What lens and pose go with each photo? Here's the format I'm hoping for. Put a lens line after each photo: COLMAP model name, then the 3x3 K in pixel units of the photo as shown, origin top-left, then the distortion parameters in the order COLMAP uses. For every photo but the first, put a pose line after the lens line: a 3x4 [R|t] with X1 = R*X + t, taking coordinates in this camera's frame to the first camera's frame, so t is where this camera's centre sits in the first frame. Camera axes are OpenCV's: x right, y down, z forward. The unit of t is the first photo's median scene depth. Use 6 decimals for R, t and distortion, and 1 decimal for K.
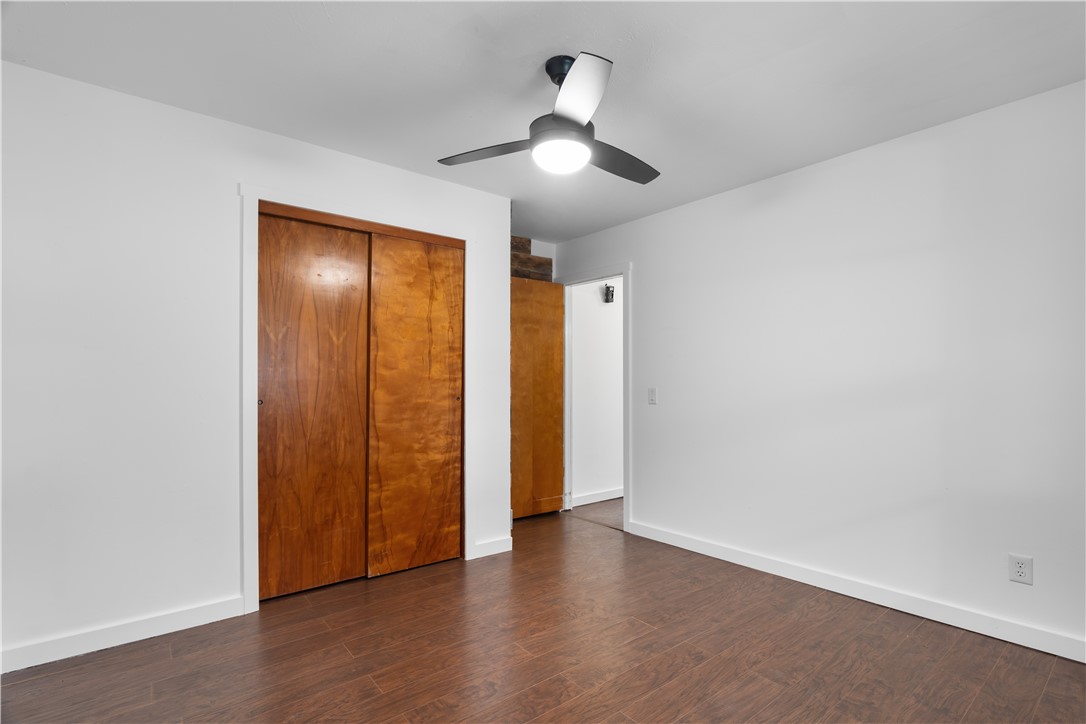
lens RADIAL K [[509.3, 0, 544.7], [0, 509.3, 370.5], [0, 0, 1]] dist [-0.020421, 0.006048]
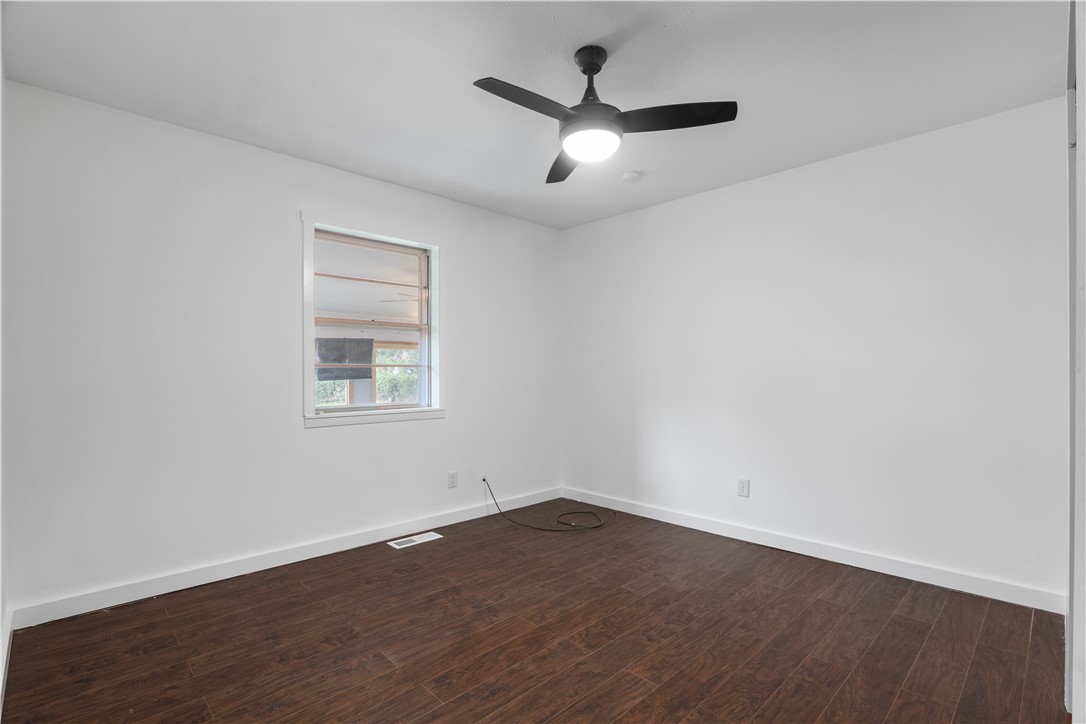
lens RADIAL K [[509.3, 0, 543.3], [0, 509.3, 366.1], [0, 0, 1]] dist [-0.020421, 0.006048]
pose [[-0.995554, -0.000940, -0.094183, 0.228096], [0.001579, 0.999643, -0.026661, 0.049622], [0.094174, -0.026691, -0.995198, 2.045071]]
